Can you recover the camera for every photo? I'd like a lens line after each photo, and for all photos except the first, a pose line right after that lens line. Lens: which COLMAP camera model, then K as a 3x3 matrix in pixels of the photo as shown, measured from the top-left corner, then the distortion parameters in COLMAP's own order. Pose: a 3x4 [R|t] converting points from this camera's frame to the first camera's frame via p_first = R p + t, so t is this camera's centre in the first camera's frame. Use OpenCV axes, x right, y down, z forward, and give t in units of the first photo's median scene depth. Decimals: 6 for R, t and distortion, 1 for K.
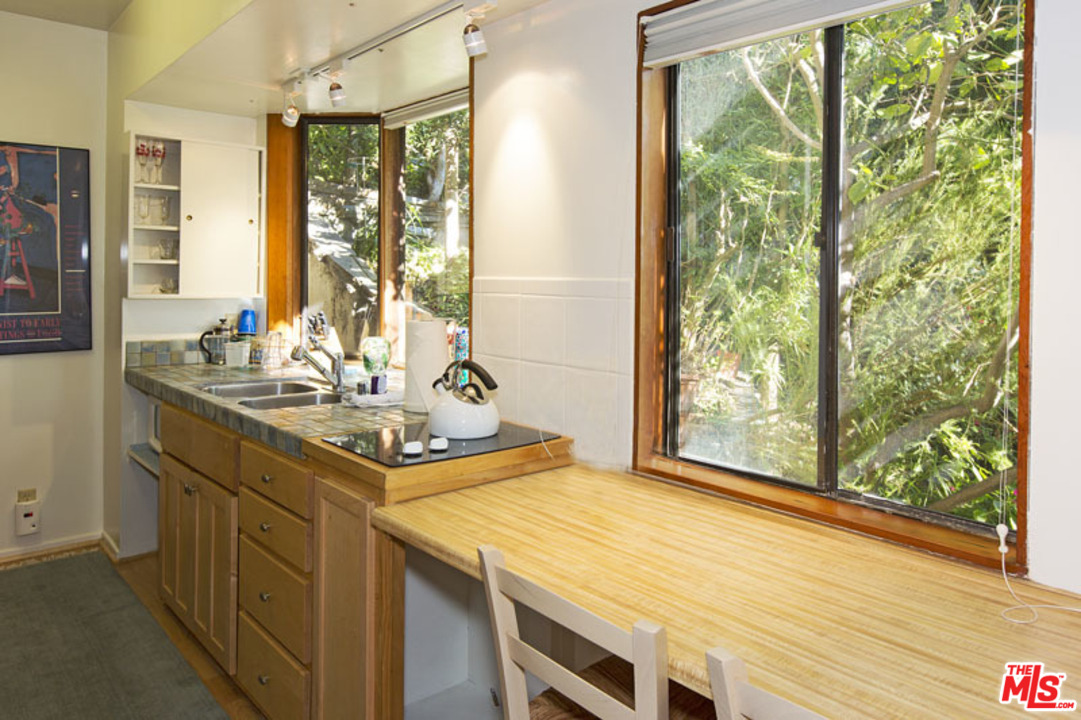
lens RADIAL K [[873.1, 0, 543.1], [0, 873.1, 342.1], [0, 0, 1]] dist [-0.009188, -0.004525]
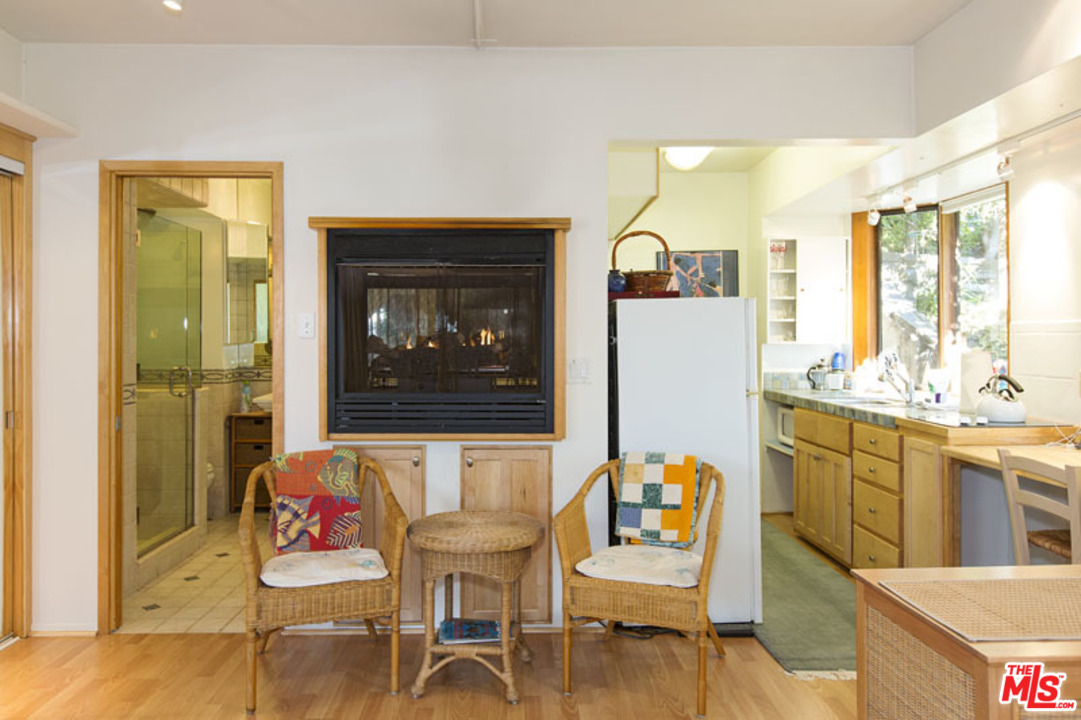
lens RADIAL K [[873.1, 0, 543.1], [0, 873.1, 342.1], [0, 0, 1]] dist [-0.009188, -0.004525]
pose [[0.821199, -0.019313, -0.570315, 0.072494], [-0.019546, 0.997889, -0.061937, 0.042812], [0.570308, 0.062009, 0.819087, -0.427321]]
